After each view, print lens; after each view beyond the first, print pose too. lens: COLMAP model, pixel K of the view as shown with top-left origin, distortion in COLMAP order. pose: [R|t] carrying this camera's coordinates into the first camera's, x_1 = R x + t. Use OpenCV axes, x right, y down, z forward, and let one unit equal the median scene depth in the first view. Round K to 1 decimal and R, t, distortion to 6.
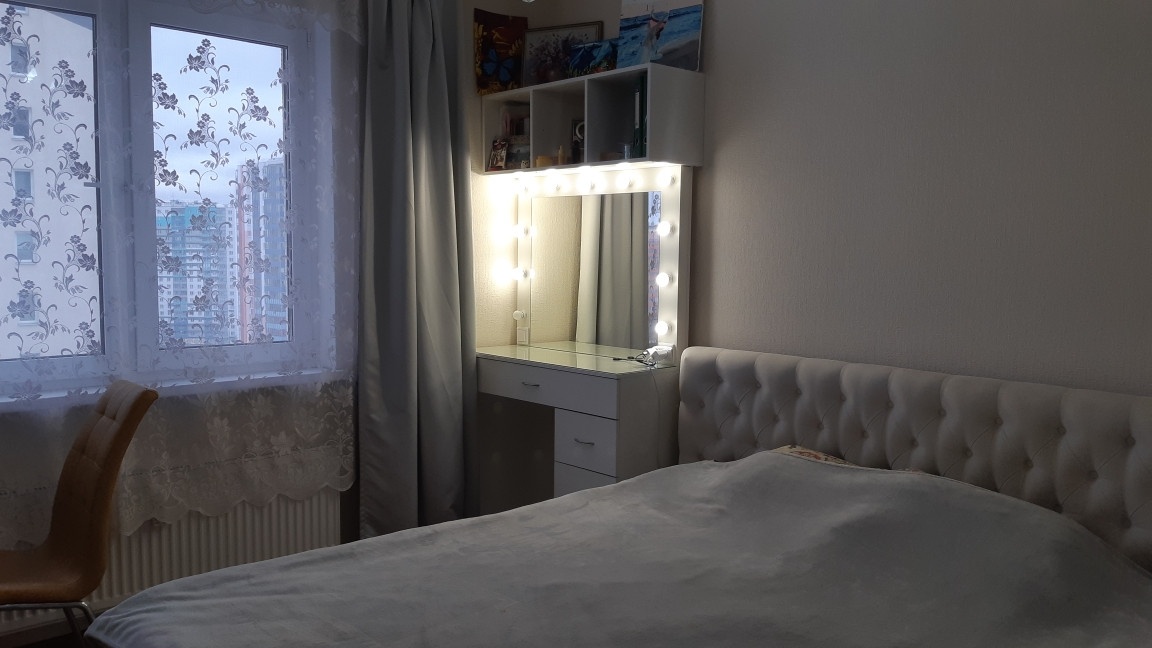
lens RADIAL K [[919.0, 0, 576.0], [0, 919.0, 324.0], [0, 0, 1]] dist [0.075933, 0.000835]
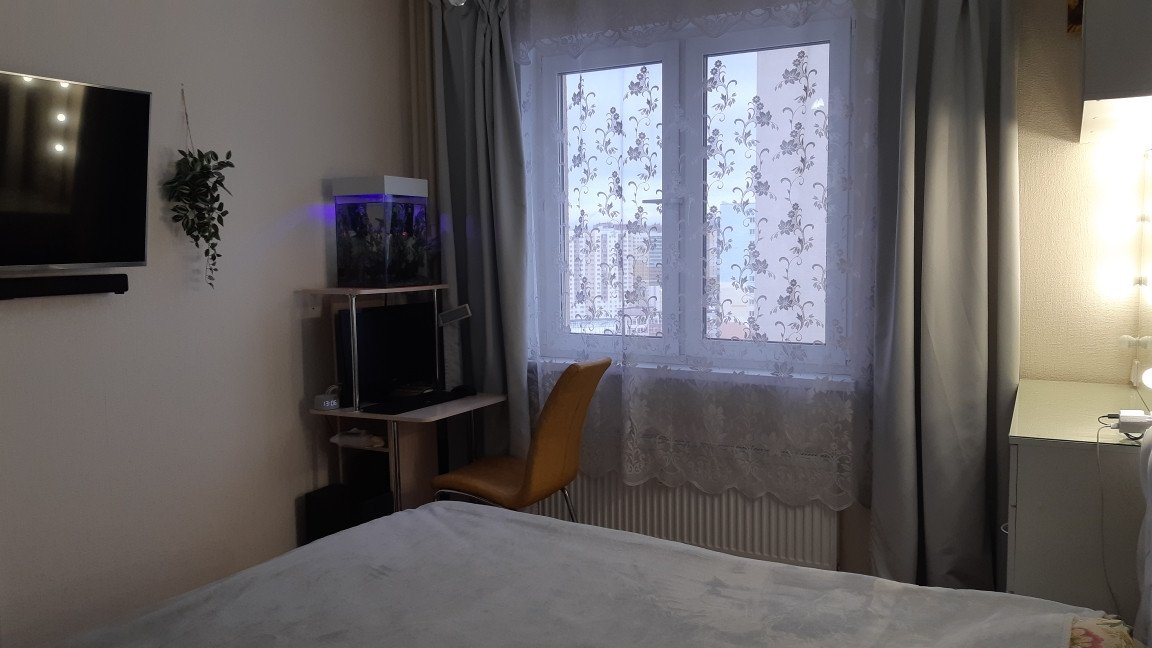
lens RADIAL K [[875.0, 0, 576.0], [0, 875.0, 324.0], [0, 0, 1]] dist [0.136163, -0.001042]
pose [[0.345696, 0.066540, -0.935984, 0.517968], [-0.072904, 0.996372, 0.043907, -0.028018], [0.935510, 0.053058, 0.349293, 0.472590]]
